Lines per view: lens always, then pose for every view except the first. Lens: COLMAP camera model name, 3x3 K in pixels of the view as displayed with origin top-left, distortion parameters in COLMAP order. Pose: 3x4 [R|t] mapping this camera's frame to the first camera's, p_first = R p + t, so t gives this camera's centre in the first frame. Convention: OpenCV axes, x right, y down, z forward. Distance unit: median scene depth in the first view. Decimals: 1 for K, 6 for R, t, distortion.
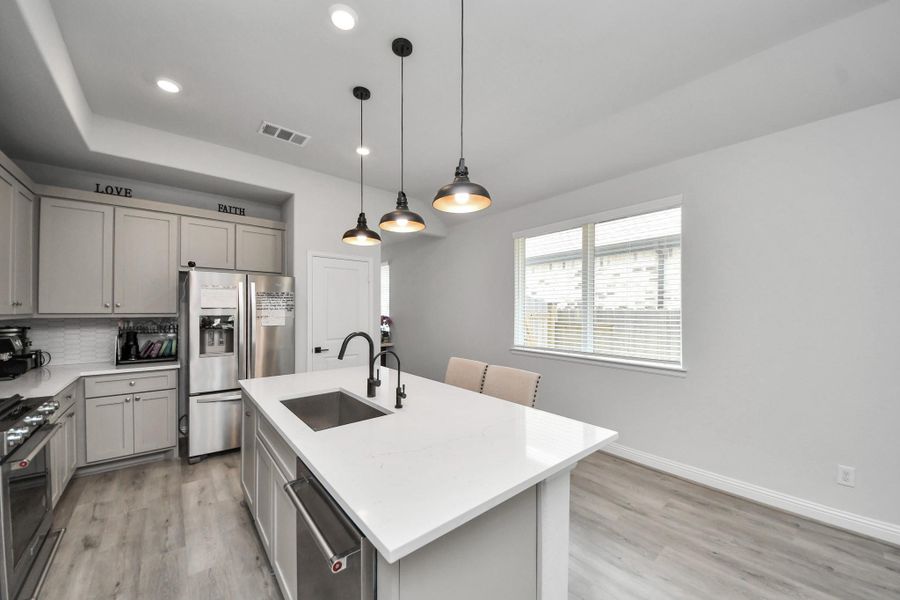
lens RADIAL K [[340.4, 0, 452.3], [0, 340.4, 306.6], [0, 0, 1]] dist [0.024639, -0.016281]
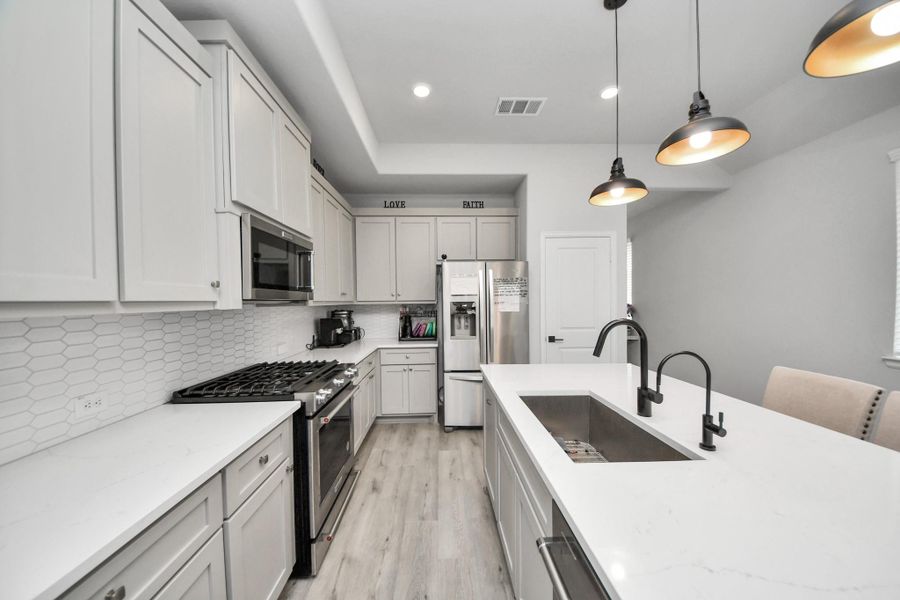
lens RADIAL K [[318.6, 0, 449.9], [0, 318.6, 306.5], [0, 0, 1]] dist [0.021500, -0.014790]
pose [[0.792169, 0.000388, -0.610302, -0.115680], [0.016461, 0.999622, 0.022002, 0.021231], [0.610080, -0.027476, 0.791863, 0.200503]]
